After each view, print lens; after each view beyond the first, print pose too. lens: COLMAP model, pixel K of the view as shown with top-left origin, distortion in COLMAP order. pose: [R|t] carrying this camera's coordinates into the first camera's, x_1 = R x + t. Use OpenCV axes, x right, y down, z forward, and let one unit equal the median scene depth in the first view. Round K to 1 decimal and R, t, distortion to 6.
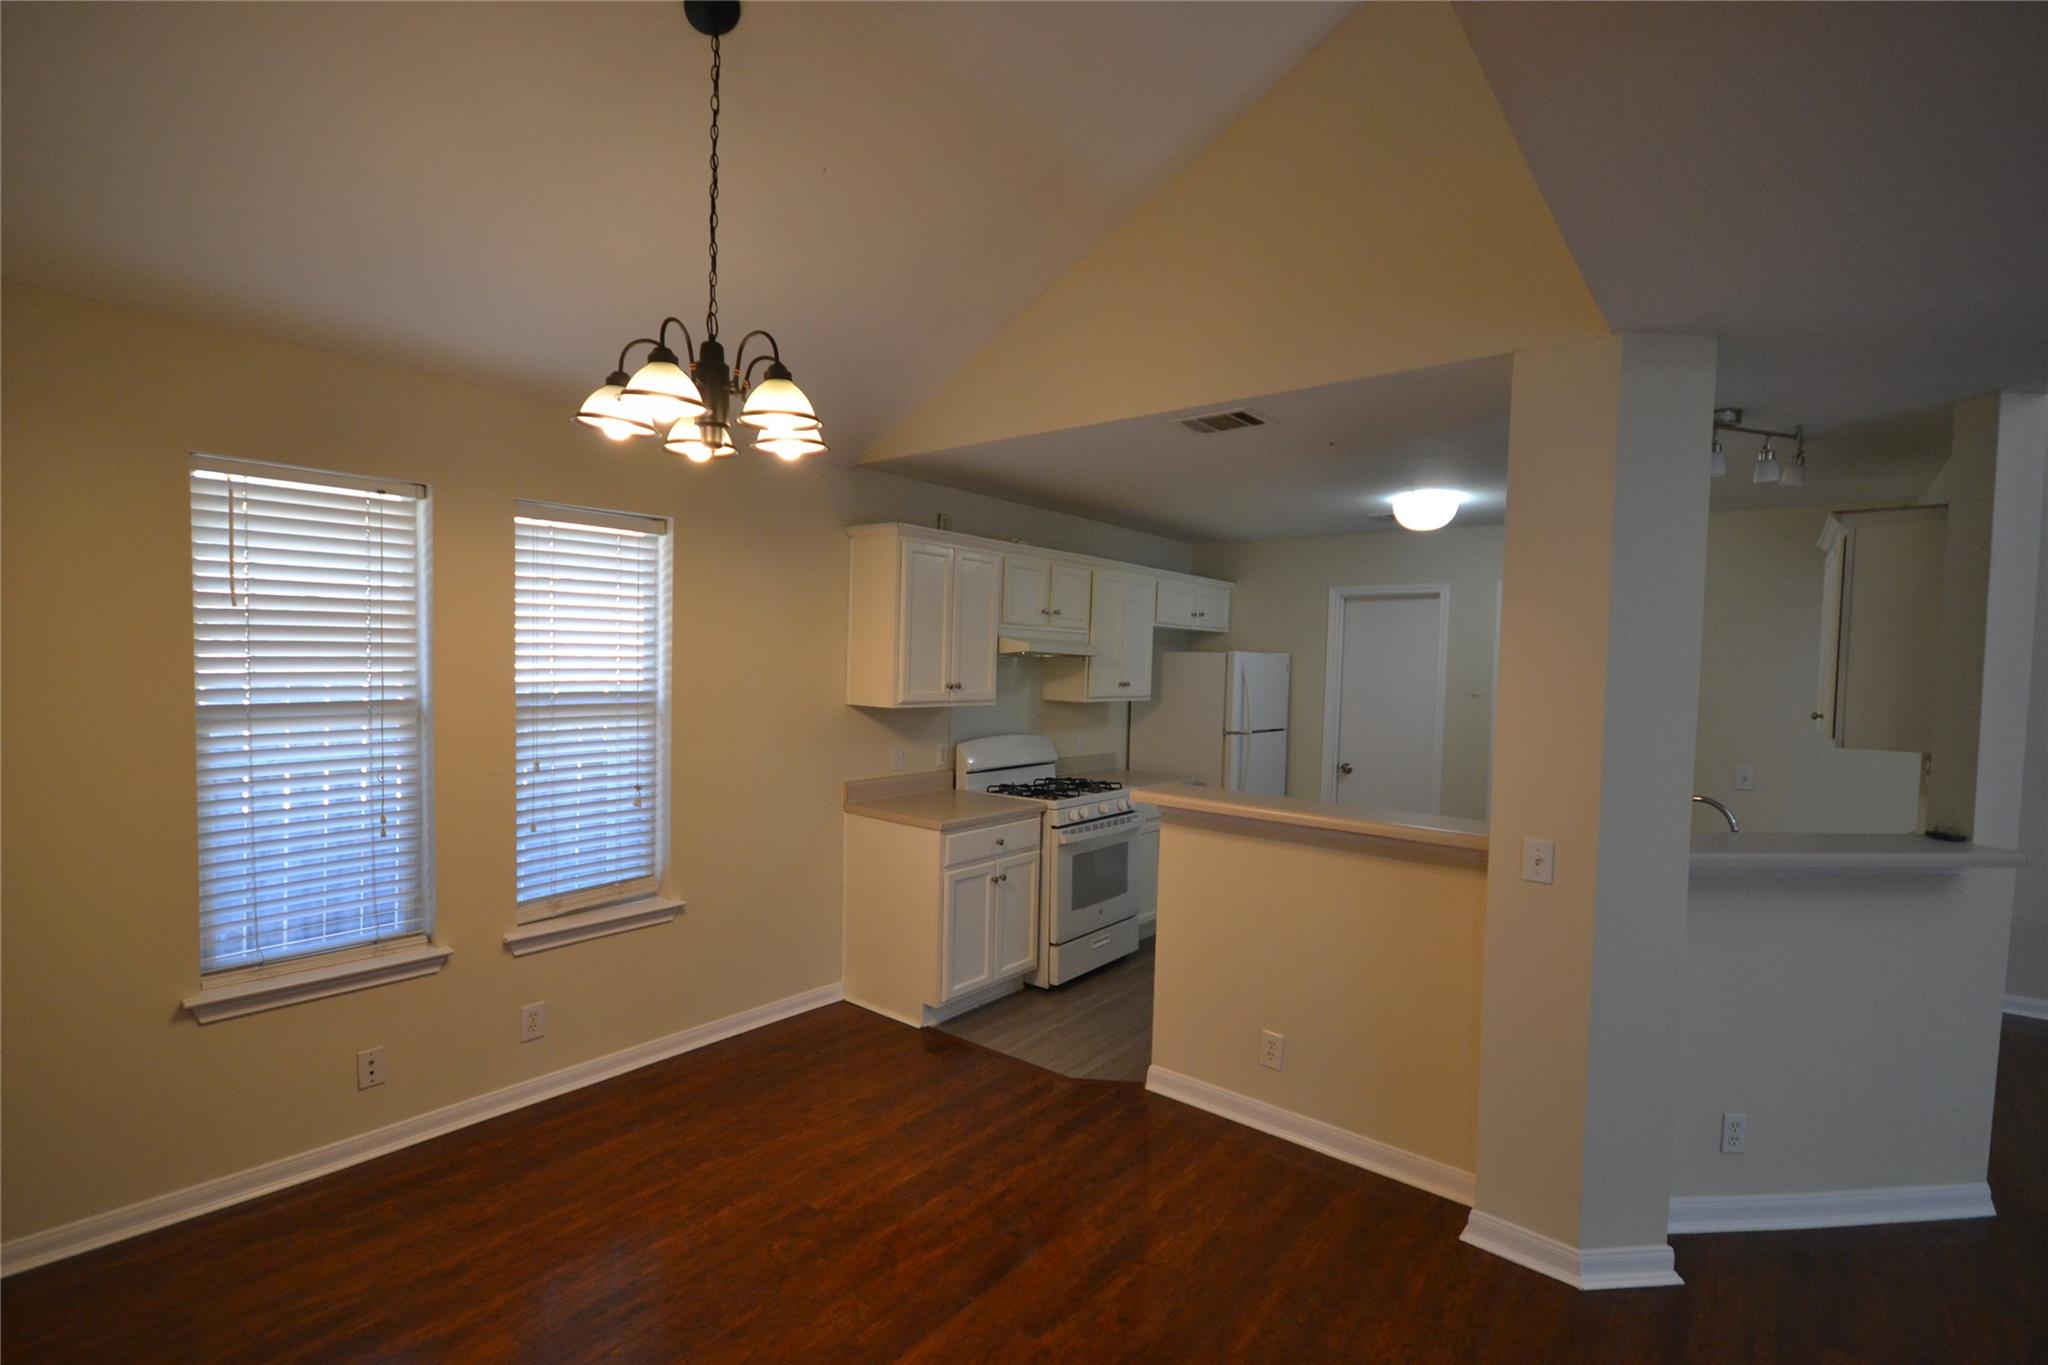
lens RADIAL K [[932.0, 0, 1038.0], [0, 932.0, 704.5], [0, 0, 1]] dist [0.008286, -0.000307]
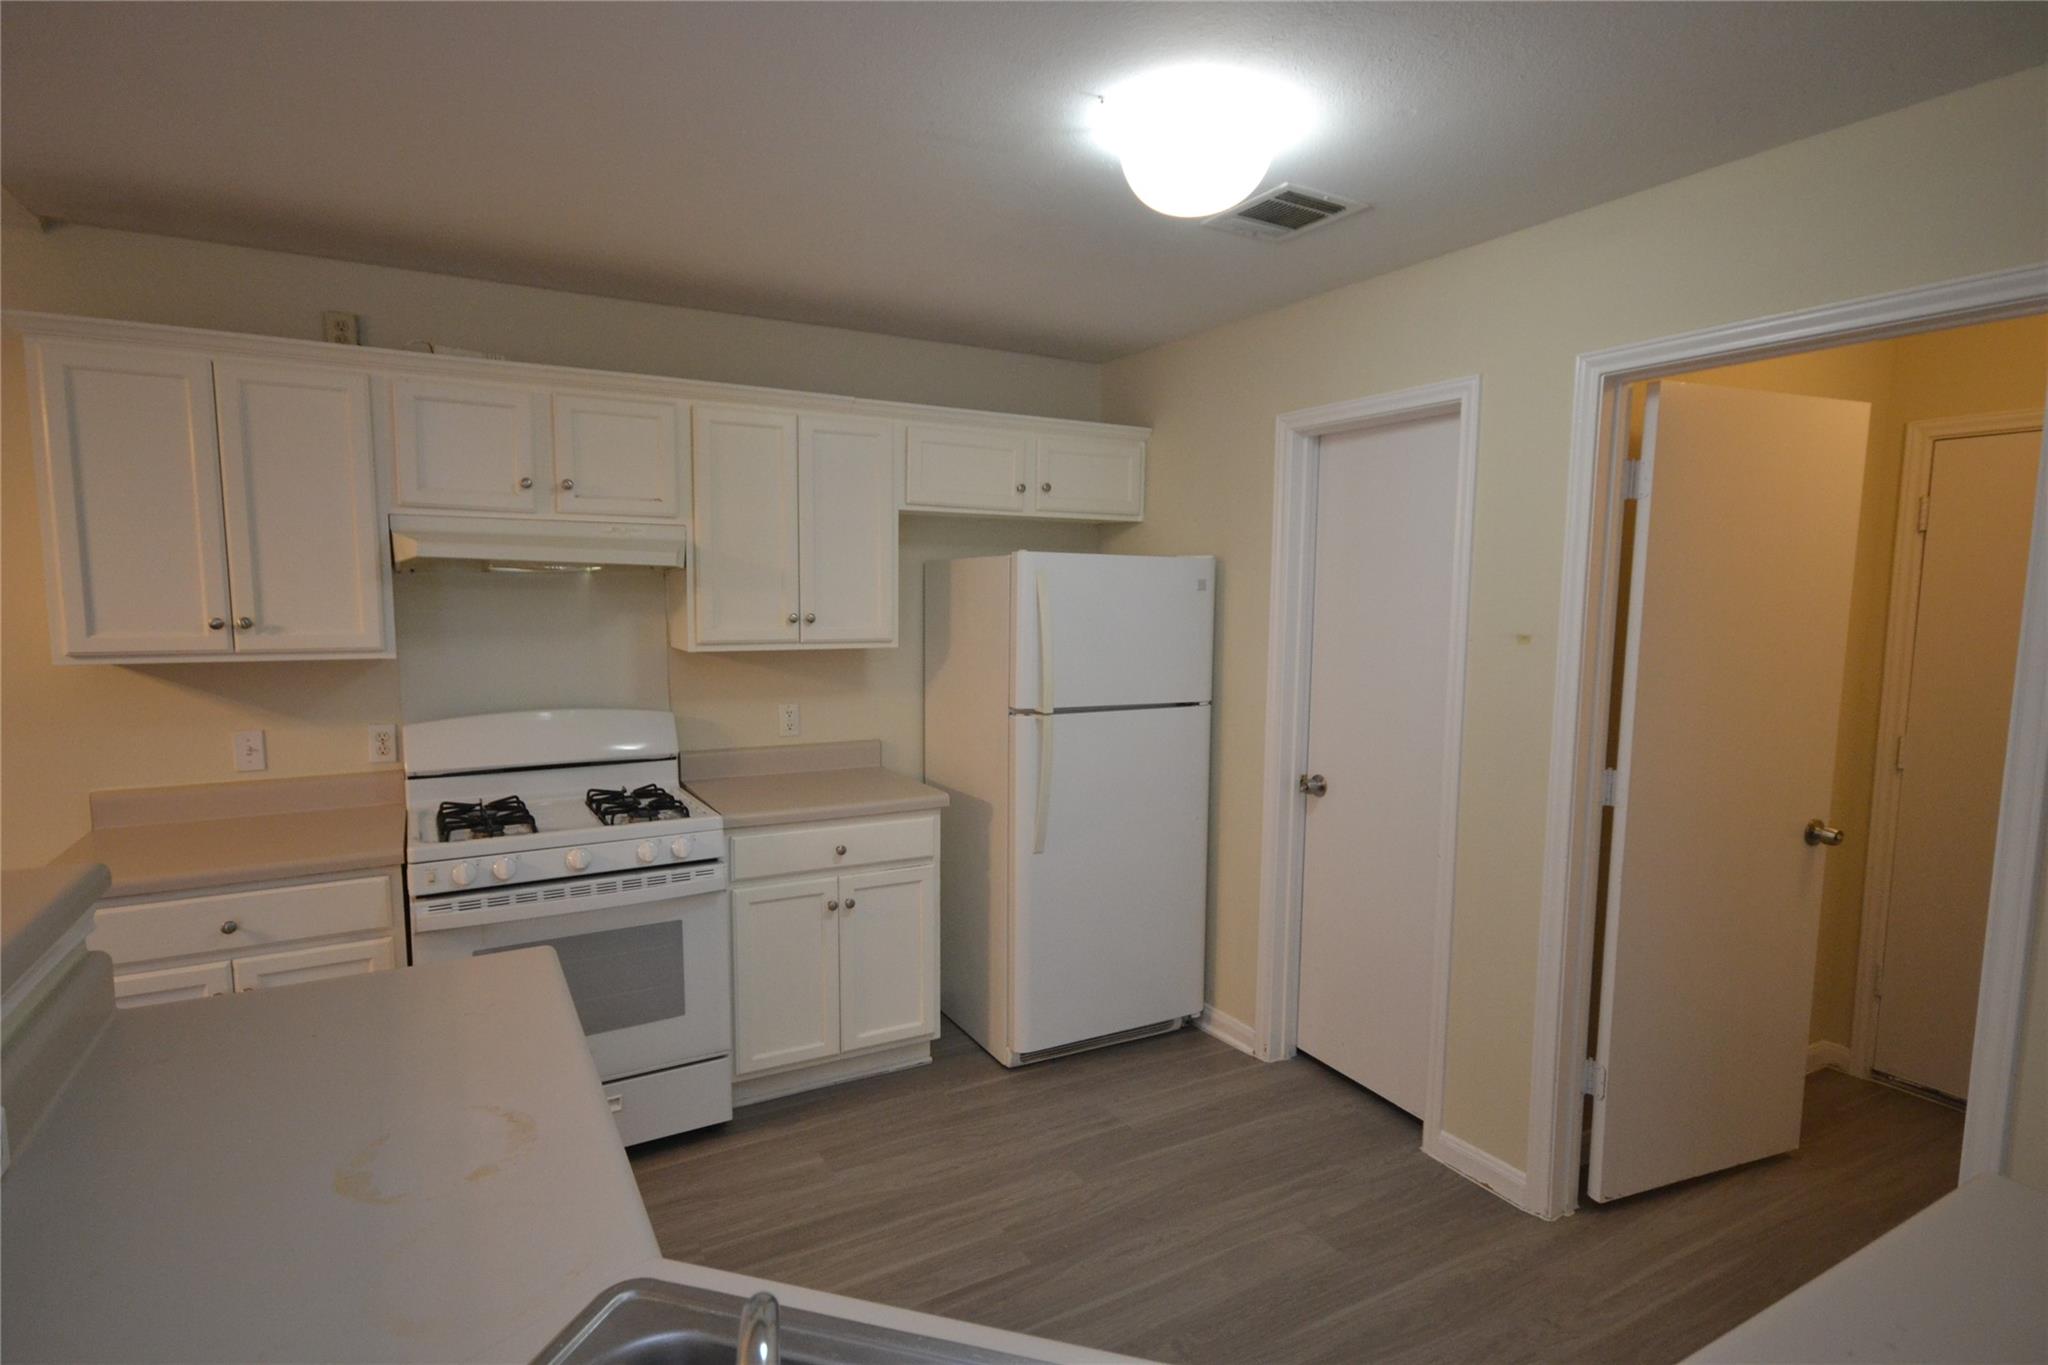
lens RADIAL K [[1067.9, 0, 1024.2], [0, 1067.9, 696.5], [0, 0, 1]] dist [0.019389, 0.000500]
pose [[0.924227, 0.018897, -0.381375, 0.501312], [0.000131, 0.998759, 0.049807, -0.008175], [0.381843, -0.046083, 0.923078, 0.524852]]
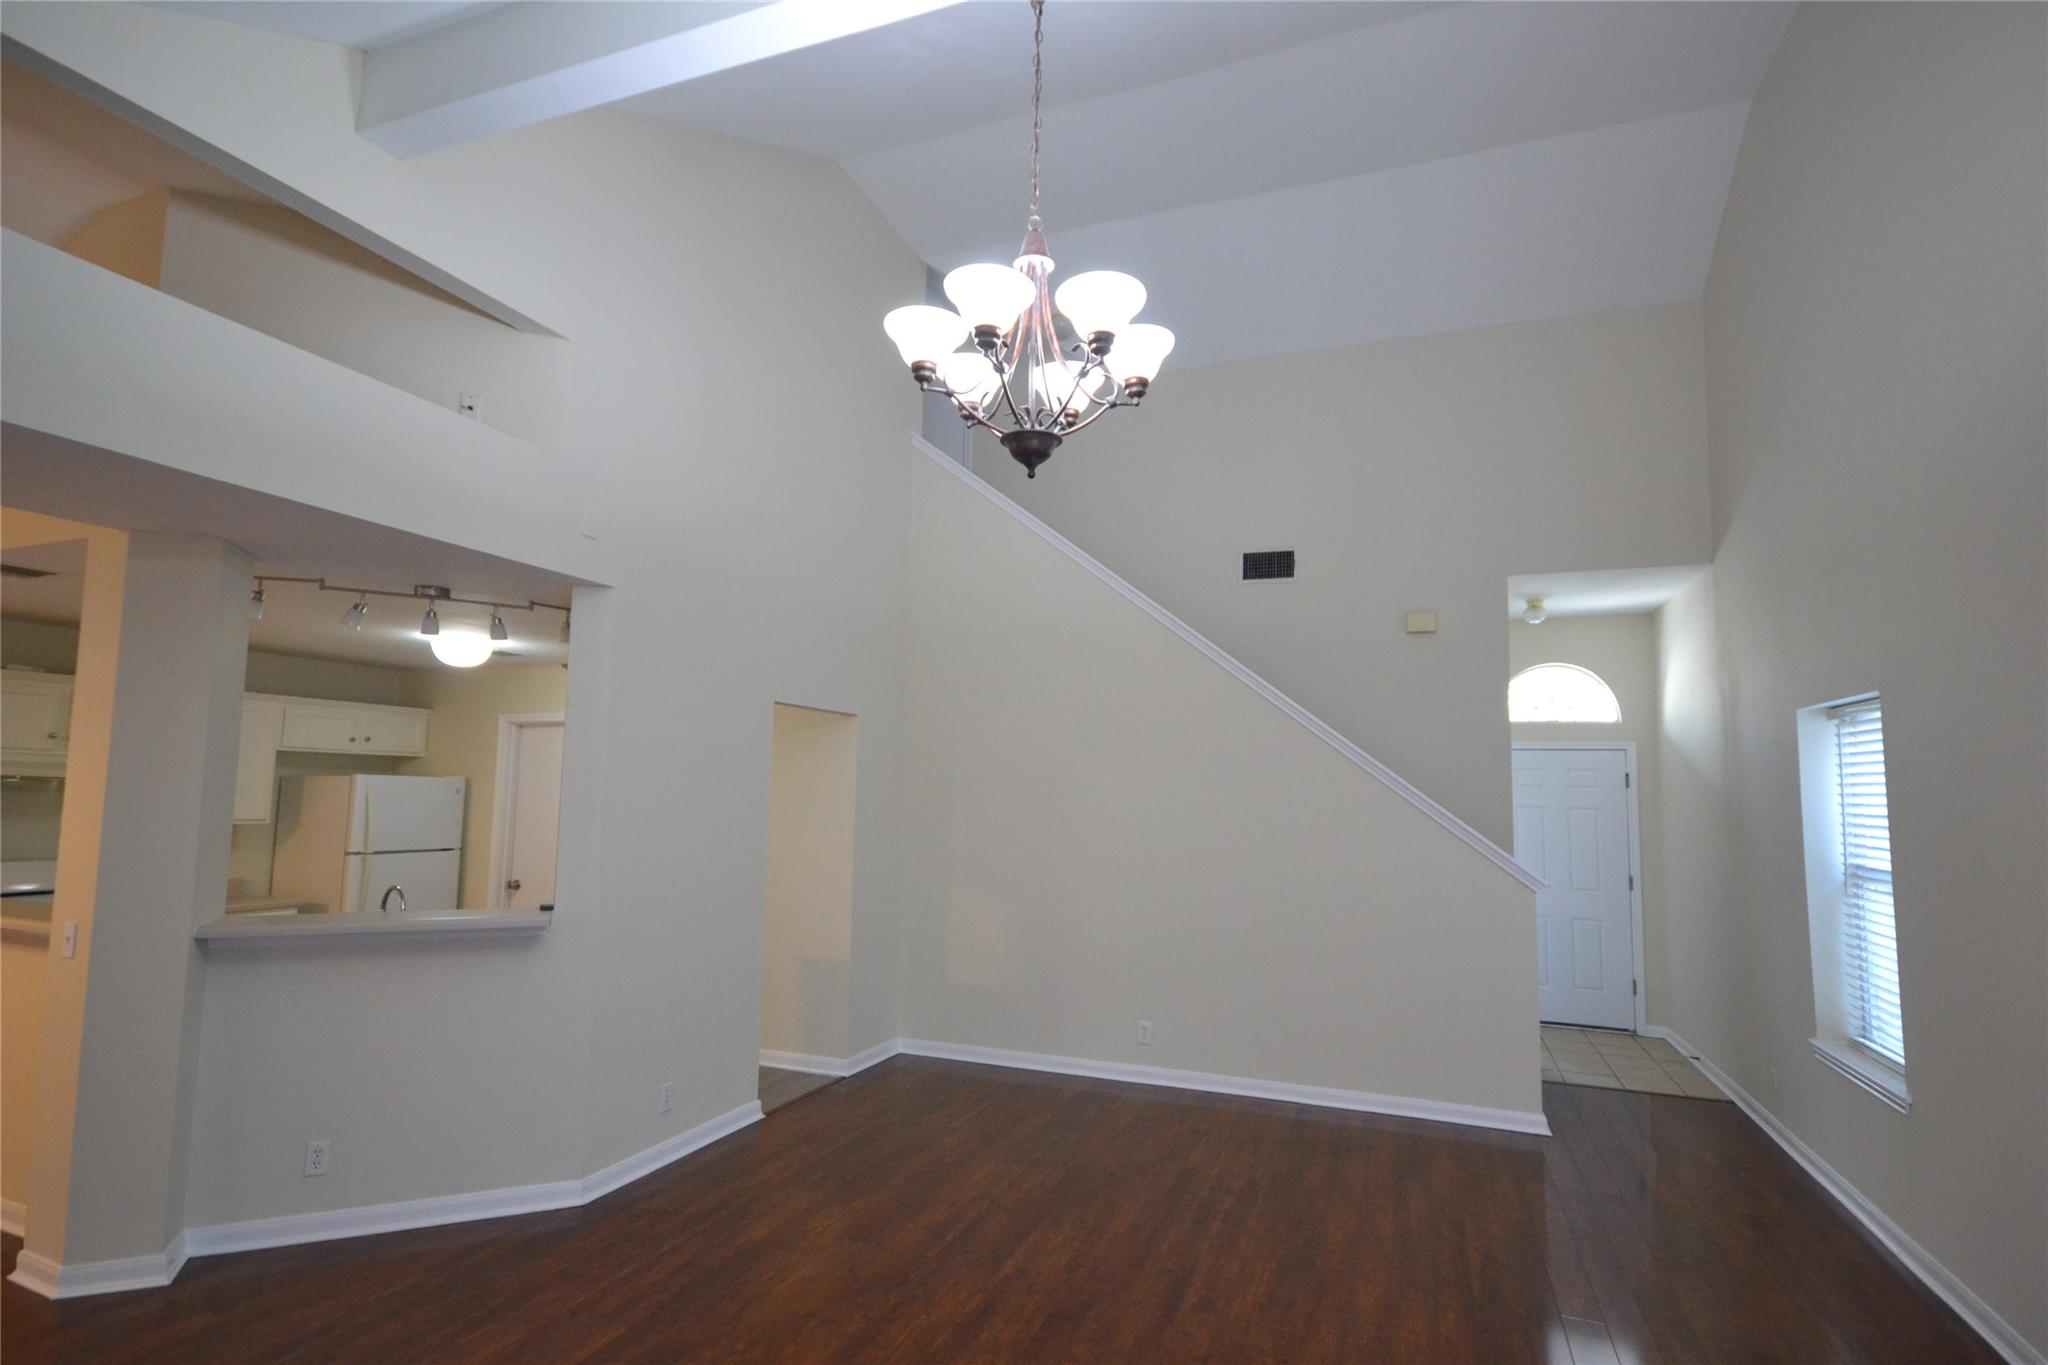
lens RADIAL K [[998.4, 0, 1037.2], [0, 998.4, 704.2], [0, 0, 1]] dist [0.001068, -0.001289]
pose [[0.954446, 0.015535, 0.297980, 0.690309], [0.023593, 0.991588, -0.127266, 0.029056], [-0.297451, 0.128499, 0.946050, -0.336675]]
